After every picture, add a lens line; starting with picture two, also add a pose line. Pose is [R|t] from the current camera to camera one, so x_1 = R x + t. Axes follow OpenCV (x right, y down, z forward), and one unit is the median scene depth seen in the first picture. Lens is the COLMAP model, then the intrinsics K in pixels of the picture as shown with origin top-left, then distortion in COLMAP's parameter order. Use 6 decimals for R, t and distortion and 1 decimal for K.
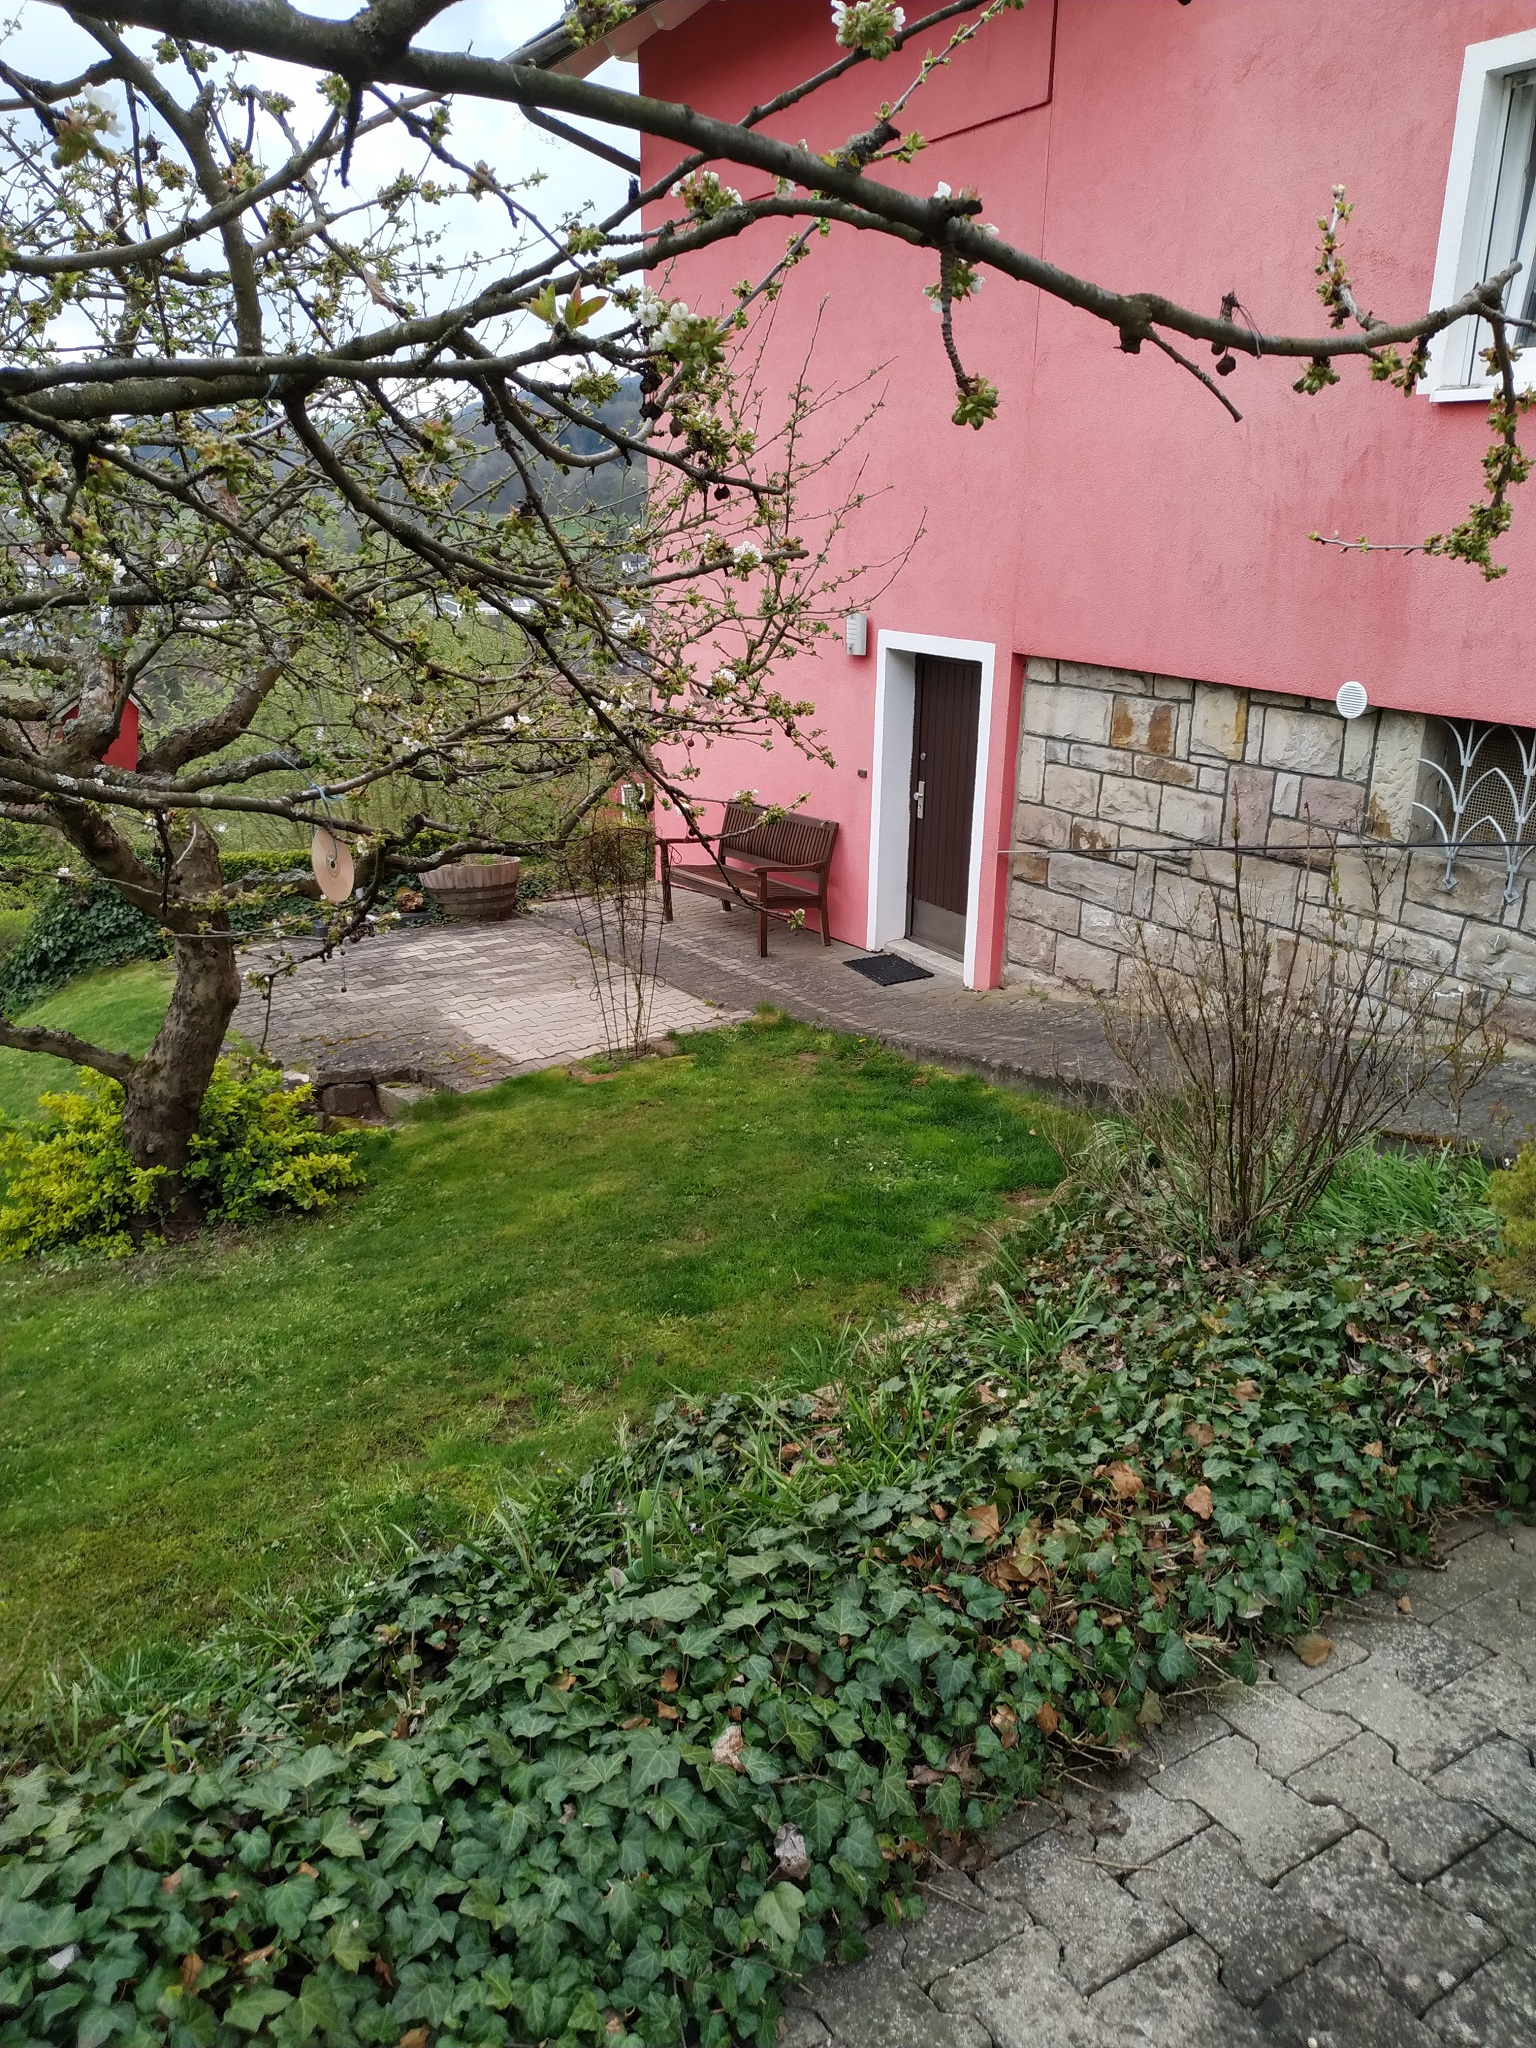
lens RADIAL K [[1463.6, 0, 792.1], [0, 1463.6, 1021.7], [0, 0, 1]] dist [0.058949, -0.147482]
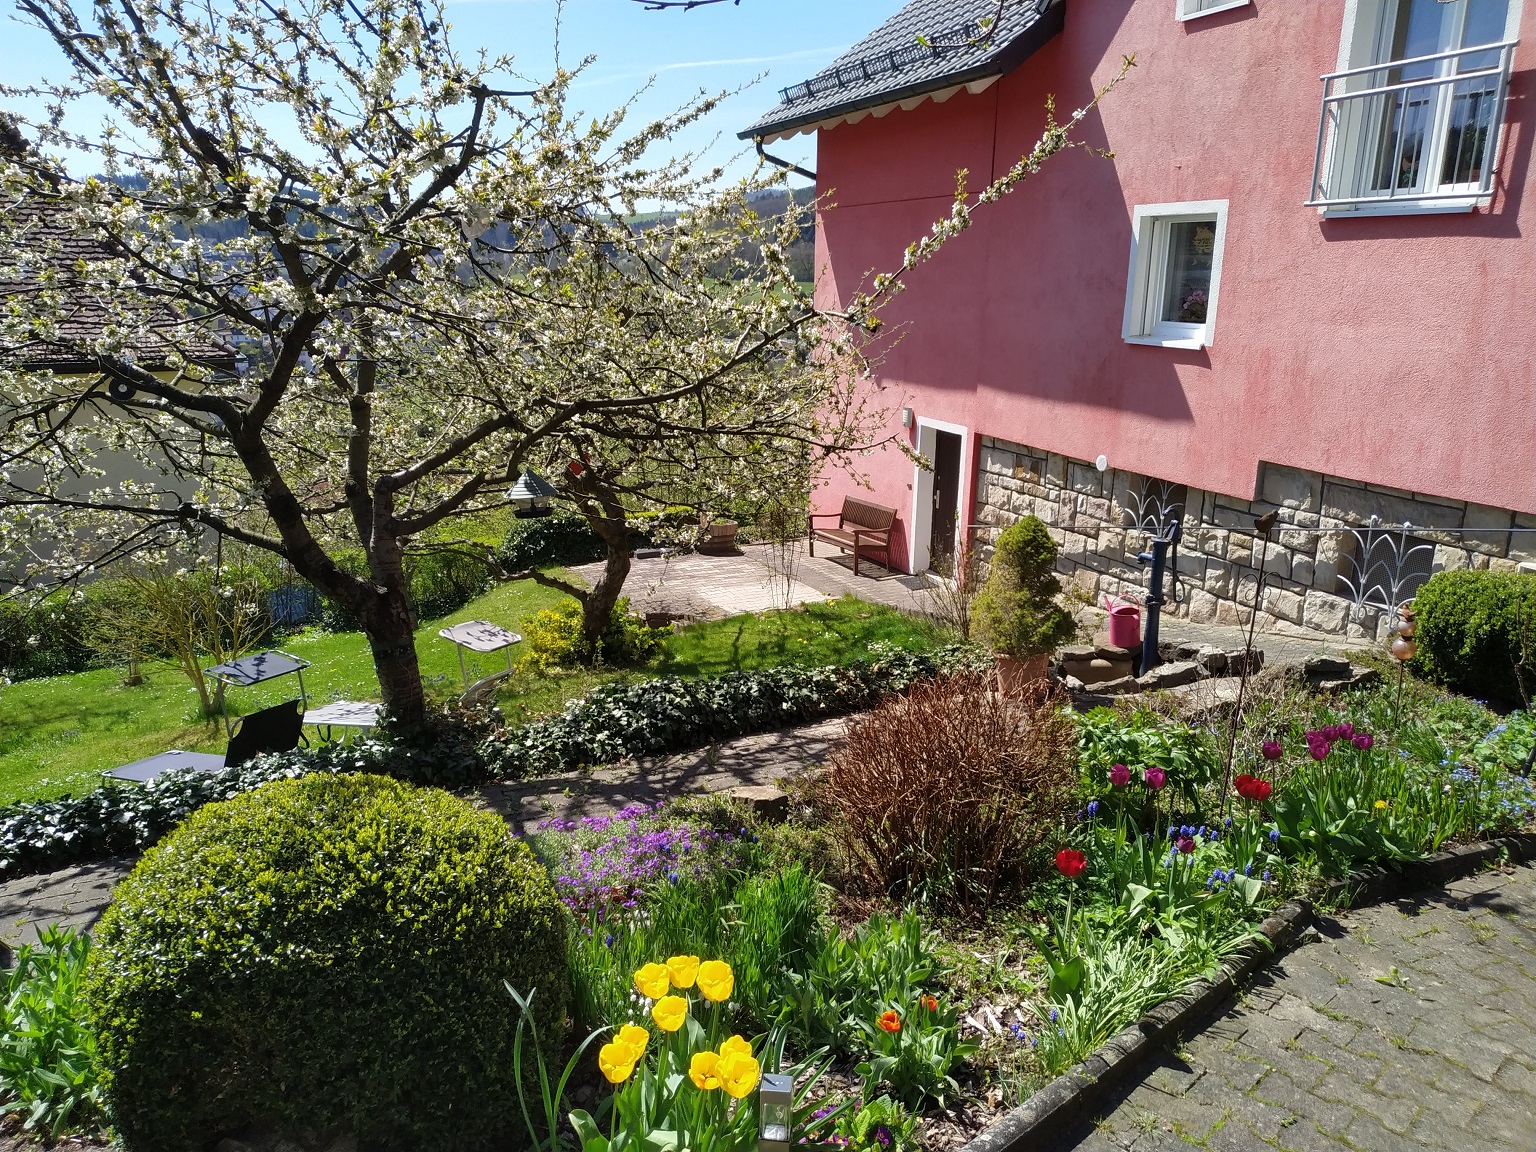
lens RADIAL K [[1127.2, 0, 777.2], [0, 1127.2, 568.5], [0, 0, 1]] dist [-0.002727, -0.008258]
pose [[0.989887, 0.043246, -0.135105, 0.097227], [-0.054026, 0.995553, -0.077167, 0.083277], [0.131167, 0.083686, 0.987822, -0.615870]]
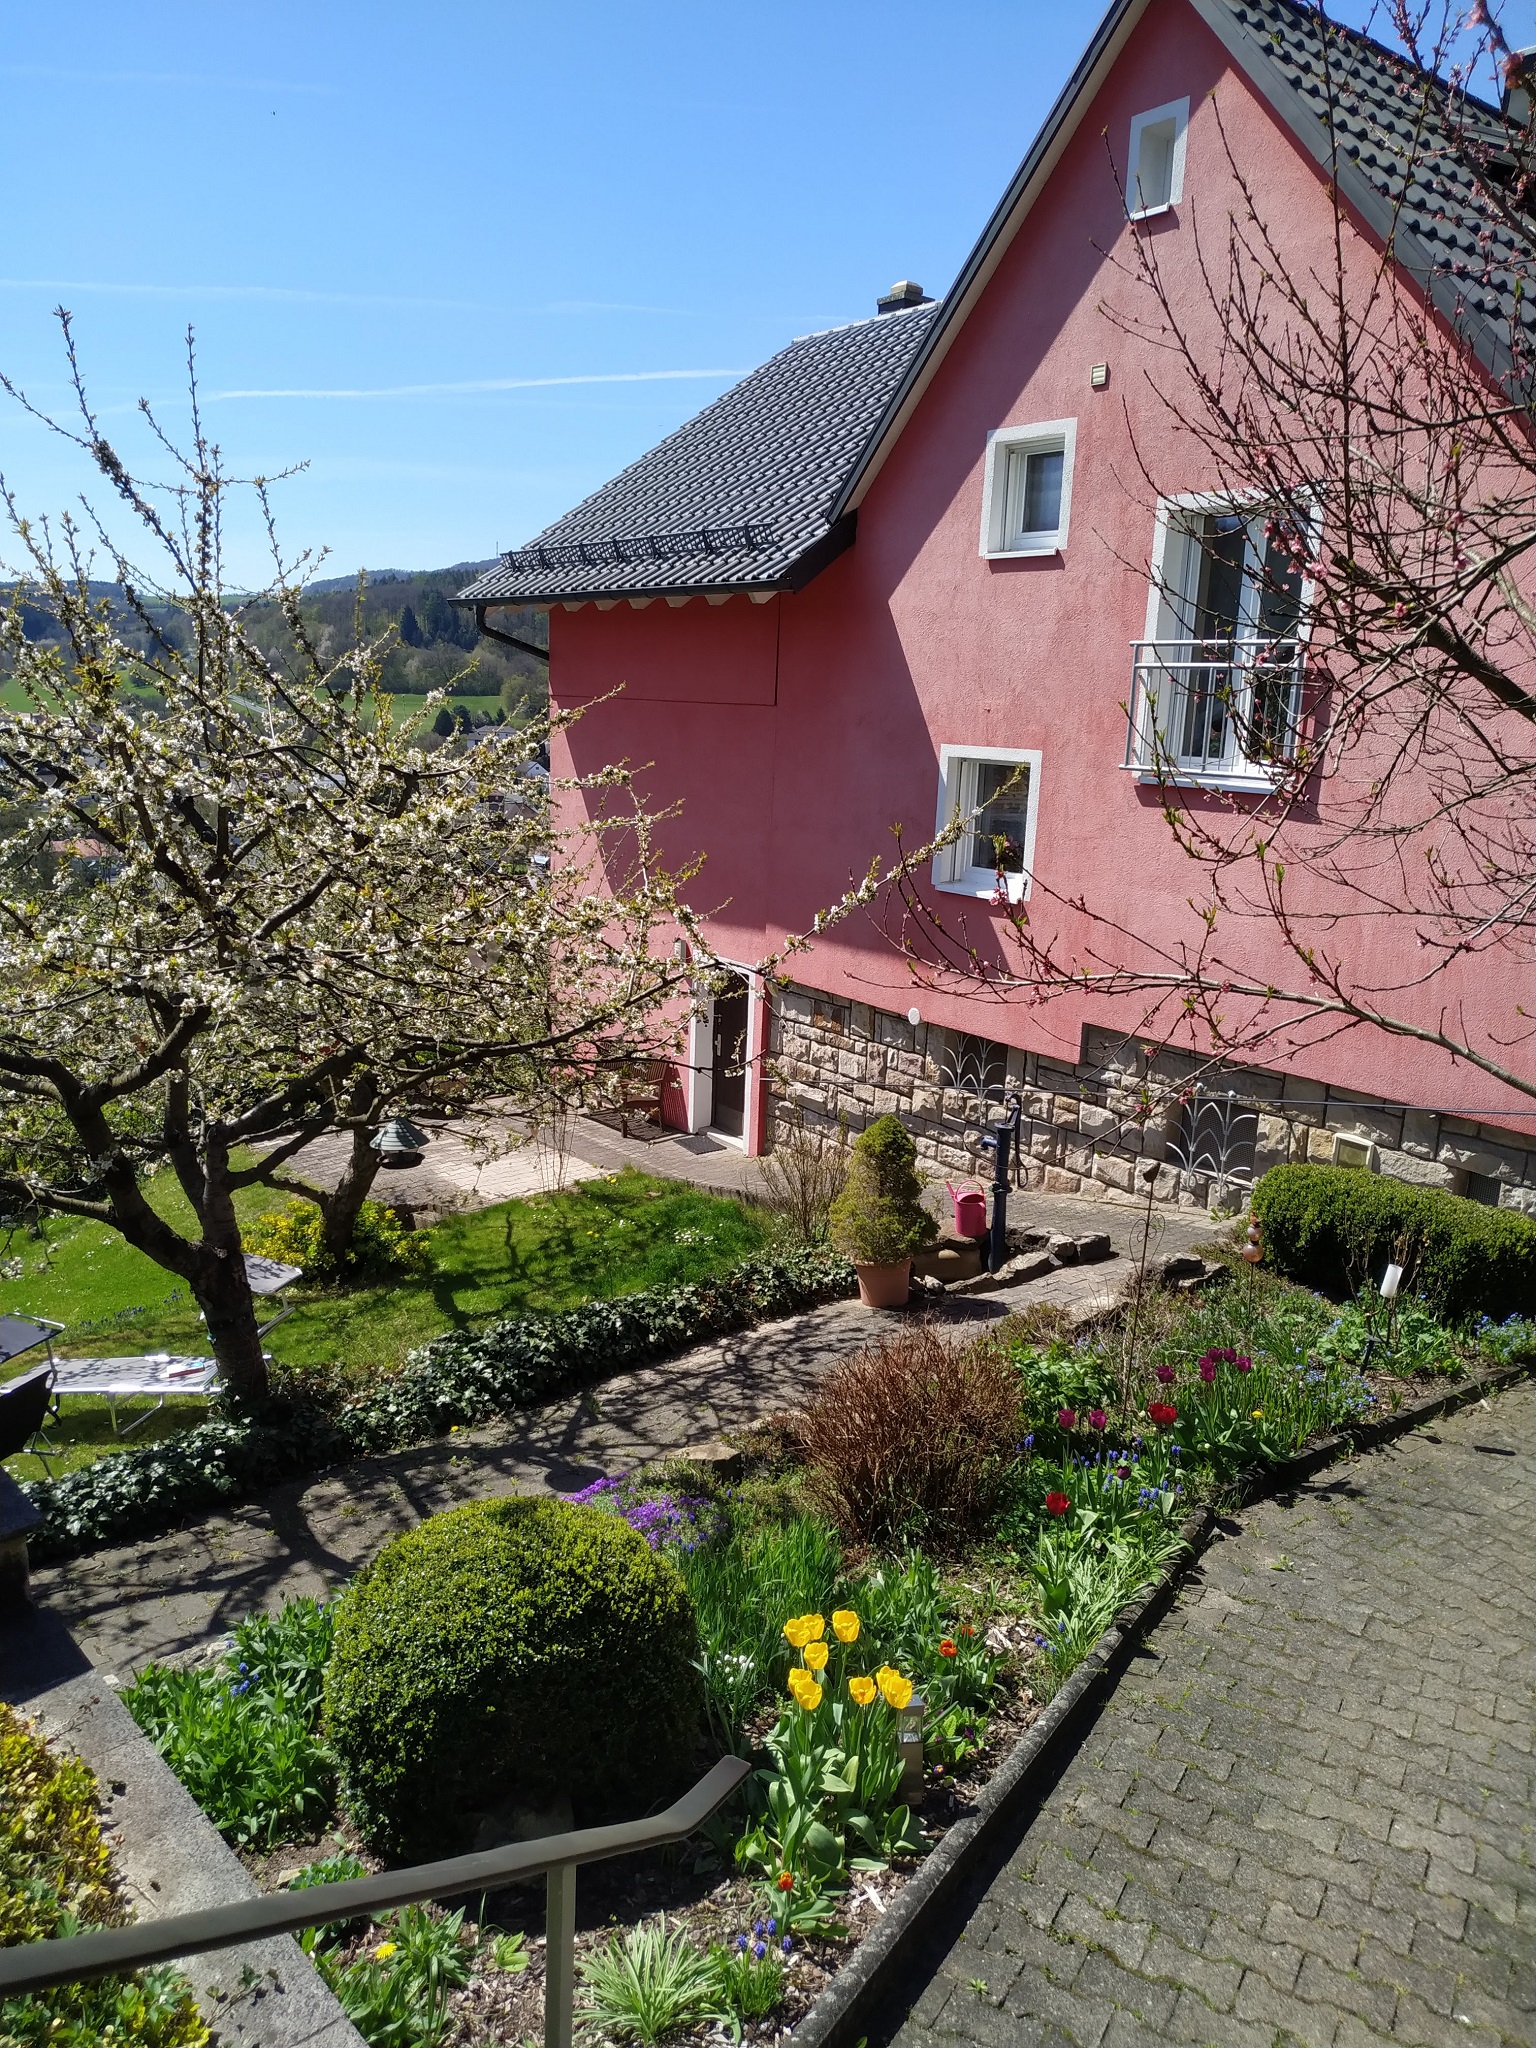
lens RADIAL K [[1463.6, 0, 792.1], [0, 1463.6, 1021.7], [0, 0, 1]] dist [0.058949, -0.147482]
pose [[0.994478, 0.006948, 0.104711, -0.006932], [0.005943, 0.992476, -0.122297, 0.031978], [-0.104773, 0.122244, 0.986954, -0.805882]]
